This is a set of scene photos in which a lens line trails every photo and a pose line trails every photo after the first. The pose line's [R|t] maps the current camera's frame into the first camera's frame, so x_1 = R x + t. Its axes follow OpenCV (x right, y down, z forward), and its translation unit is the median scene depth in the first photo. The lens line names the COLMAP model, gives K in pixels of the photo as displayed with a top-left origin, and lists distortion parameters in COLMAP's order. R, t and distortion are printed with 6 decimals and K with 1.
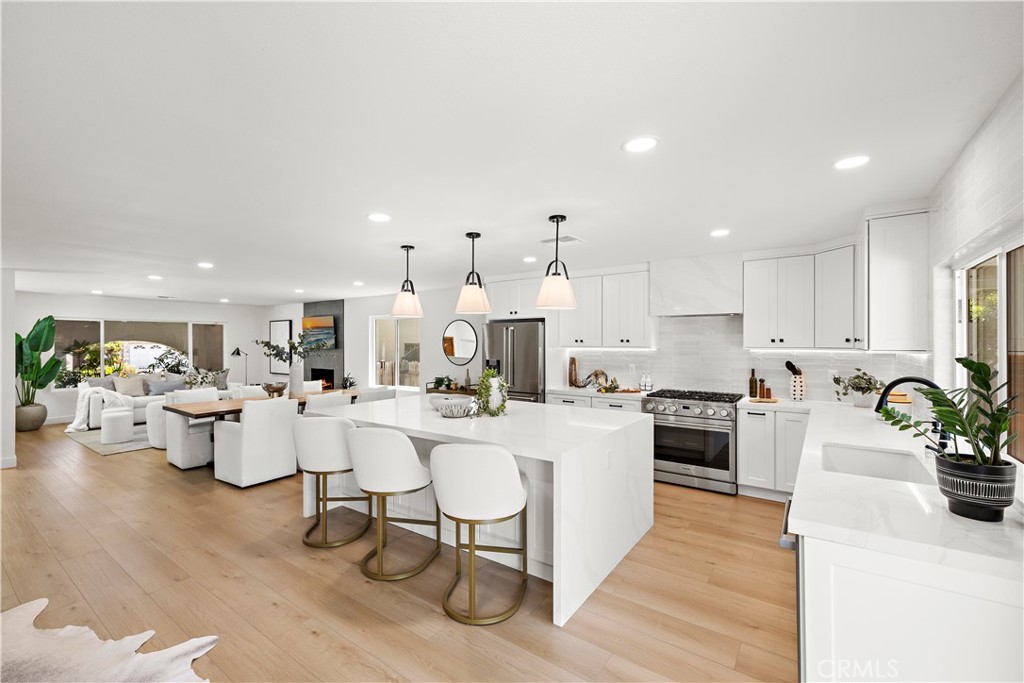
lens RADIAL K [[434.9, 0, 508.3], [0, 434.9, 342.0], [0, 0, 1]] dist [0.004610, -0.000343]
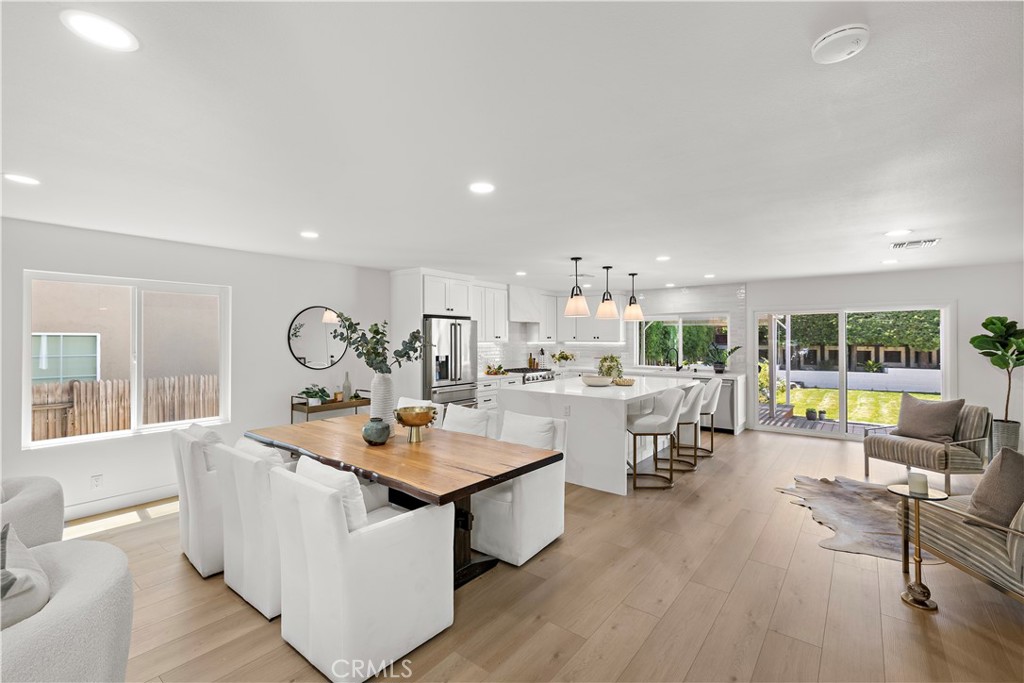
lens RADIAL K [[449.2, 0, 513.0], [0, 449.2, 334.7], [0, 0, 1]] dist [0.014022, 0.000108]
pose [[0.035711, 0.009181, 0.999320, -1.077953], [-0.002964, 0.999954, -0.009081, 0.002206], [-0.999358, -0.002638, 0.035737, 0.825180]]
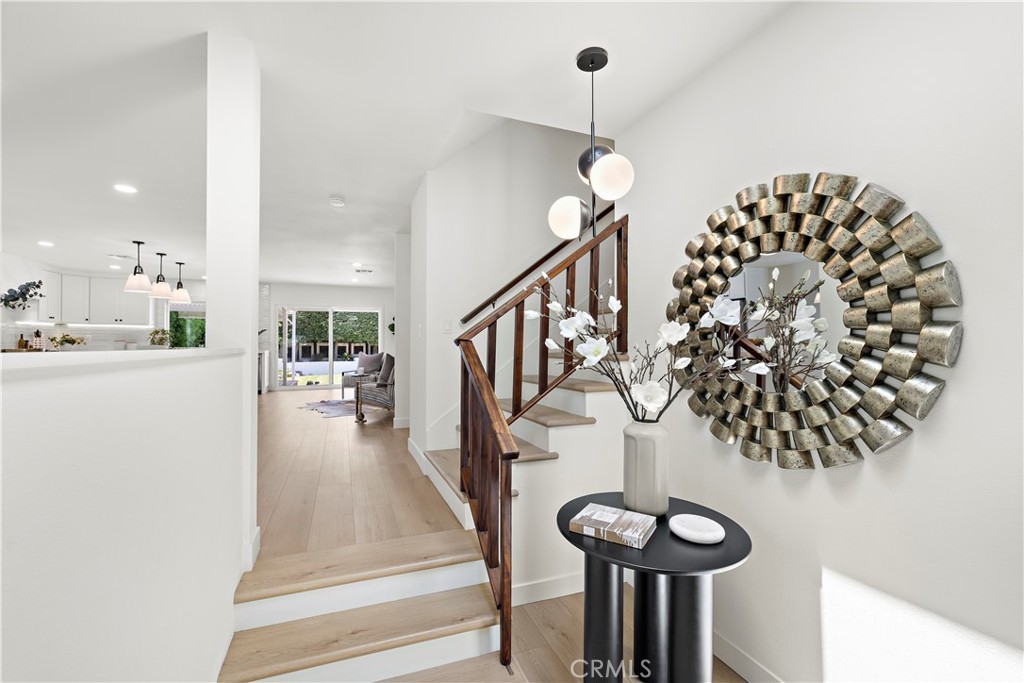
lens RADIAL K [[434.9, 0, 511.1], [0, 434.9, 342.6], [0, 0, 1]] dist [0.004610, -0.000343]
pose [[-0.838327, 0.005580, 0.545138, -1.481937], [-0.000162, 0.999945, -0.010484, 0.090025], [-0.545167, -0.008878, -0.838280, 1.117479]]
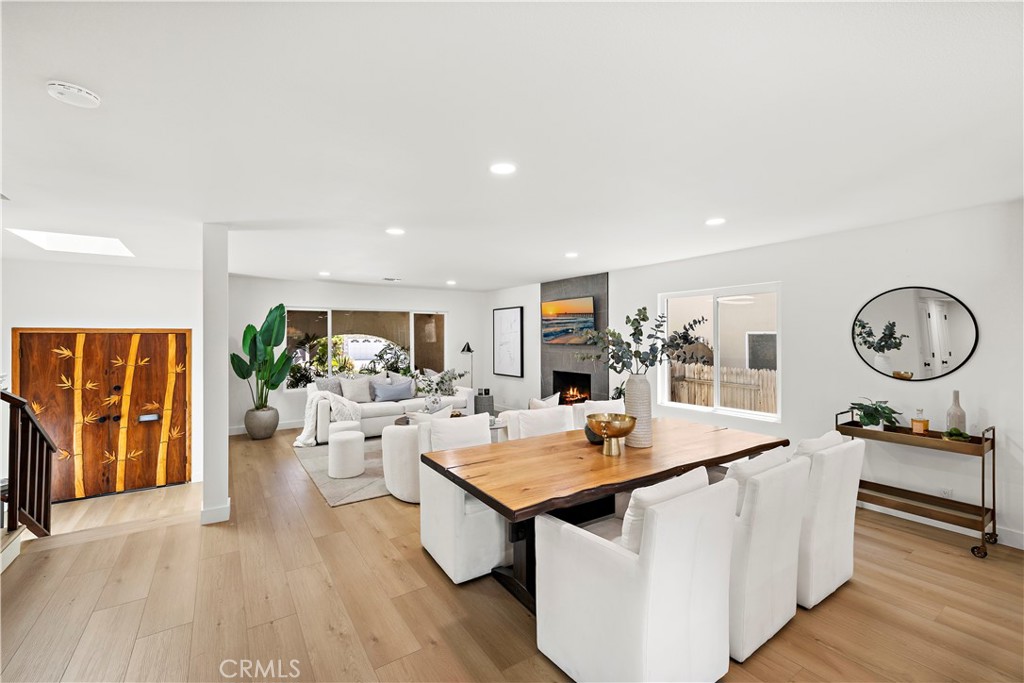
lens RADIAL K [[434.9, 0, 507.6], [0, 434.9, 336.3], [0, 0, 1]] dist [0.004610, -0.000343]
pose [[0.936028, -0.001087, -0.351924, -0.457026], [0.001103, 0.999999, -0.000156, 0.004006], [0.351924, -0.000242, 0.936029, 0.489035]]
